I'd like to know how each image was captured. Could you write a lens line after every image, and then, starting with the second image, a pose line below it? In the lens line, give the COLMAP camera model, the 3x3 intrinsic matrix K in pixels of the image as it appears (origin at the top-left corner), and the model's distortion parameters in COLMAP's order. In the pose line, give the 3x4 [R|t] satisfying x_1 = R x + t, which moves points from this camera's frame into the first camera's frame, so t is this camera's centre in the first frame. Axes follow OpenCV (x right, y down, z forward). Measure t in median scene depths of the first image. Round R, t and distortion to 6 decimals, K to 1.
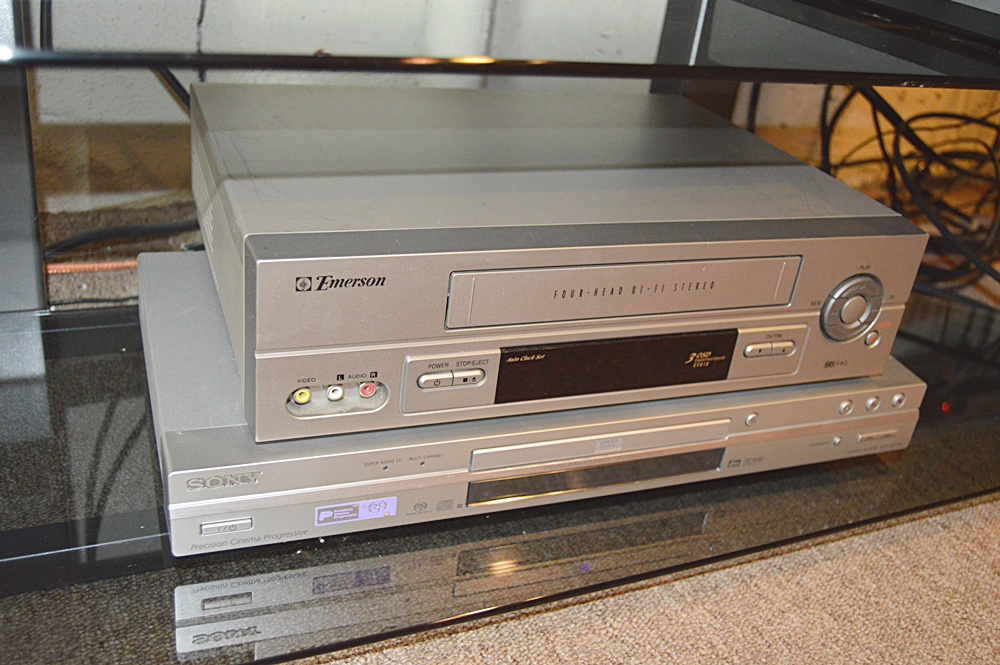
lens RADIAL K [[965.5, 0, 500.0], [0, 965.5, 332.5], [0, 0, 1]] dist [-0.100461, 0.000376]
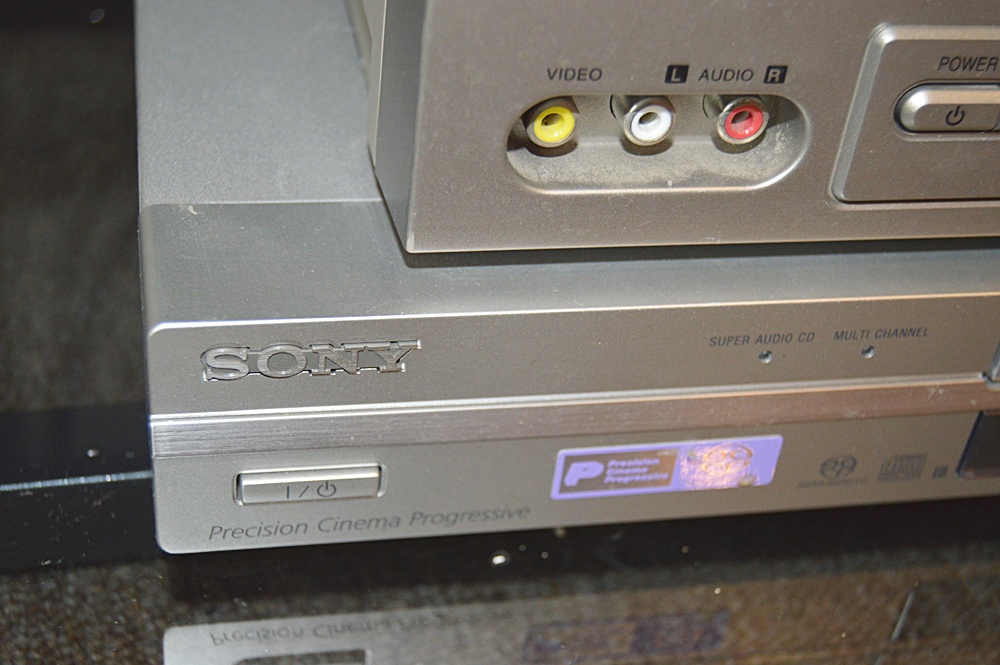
lens RADIAL K [[1558.6, 0, 500.0], [0, 1558.6, 332.5], [0, 0, 1]] dist [-0.077167, -0.139897]
pose [[0.983806, 0.087862, -0.156222, -0.126849], [-0.063057, 0.985553, 0.157191, 0.050701], [0.167777, -0.144795, 0.975134, 0.439483]]
